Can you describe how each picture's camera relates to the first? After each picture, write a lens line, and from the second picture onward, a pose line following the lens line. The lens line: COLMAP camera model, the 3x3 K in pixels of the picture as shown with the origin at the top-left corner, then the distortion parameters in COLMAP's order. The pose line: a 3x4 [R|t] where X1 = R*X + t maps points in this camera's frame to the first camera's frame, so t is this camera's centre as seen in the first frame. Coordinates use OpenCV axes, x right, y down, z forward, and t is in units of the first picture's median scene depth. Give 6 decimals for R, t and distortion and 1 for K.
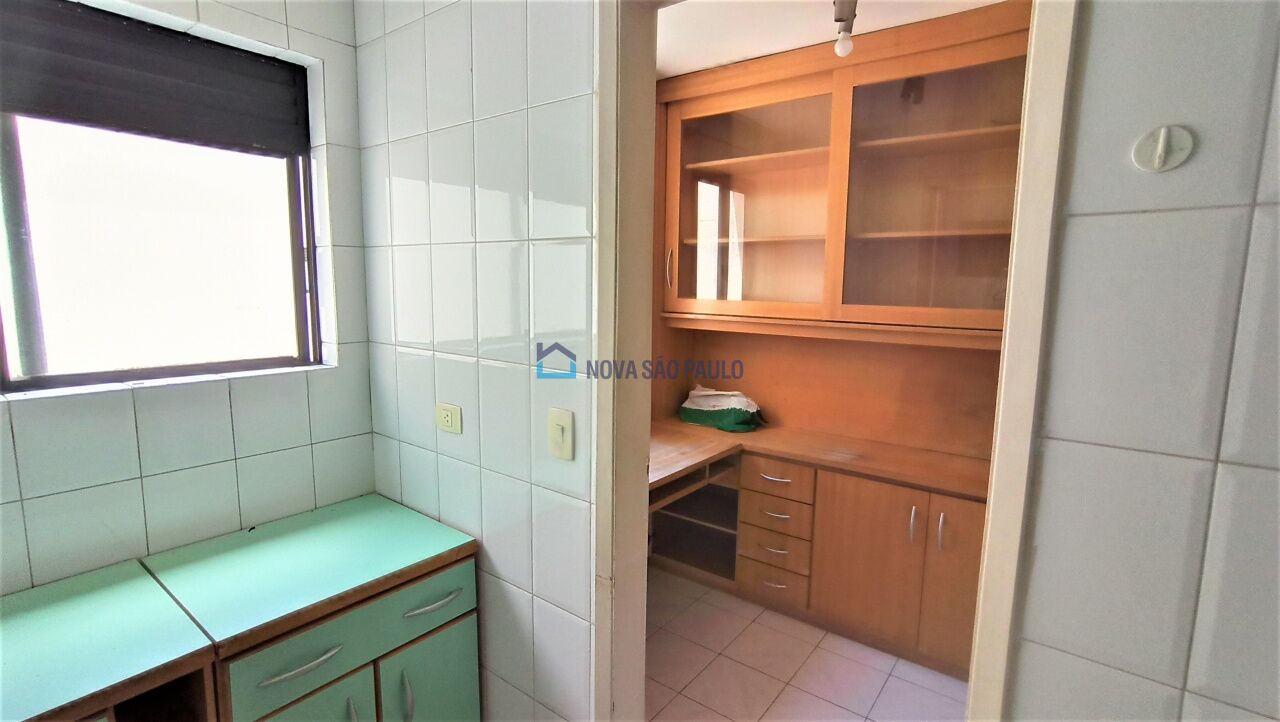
lens RADIAL K [[580.6, 0, 645.9], [0, 580.6, 362.9], [0, 0, 1]] dist [0.000234, 0.000387]
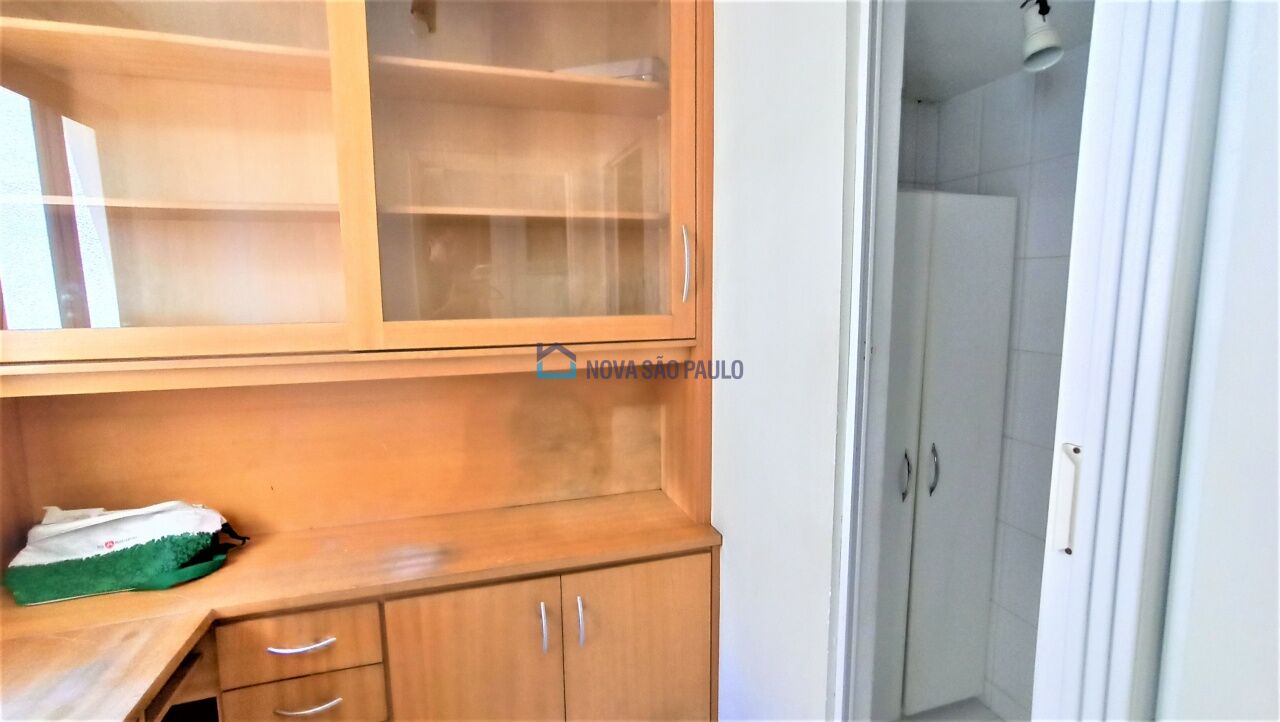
lens RADIAL K [[580.6, 0, 645.9], [0, 580.6, 362.9], [0, 0, 1]] dist [0.000234, 0.000387]
pose [[0.565431, -0.122321, 0.815675, -0.006484], [0.113765, 0.991056, 0.069759, -0.064834], [-0.816912, 0.053351, 0.574289, 0.402232]]
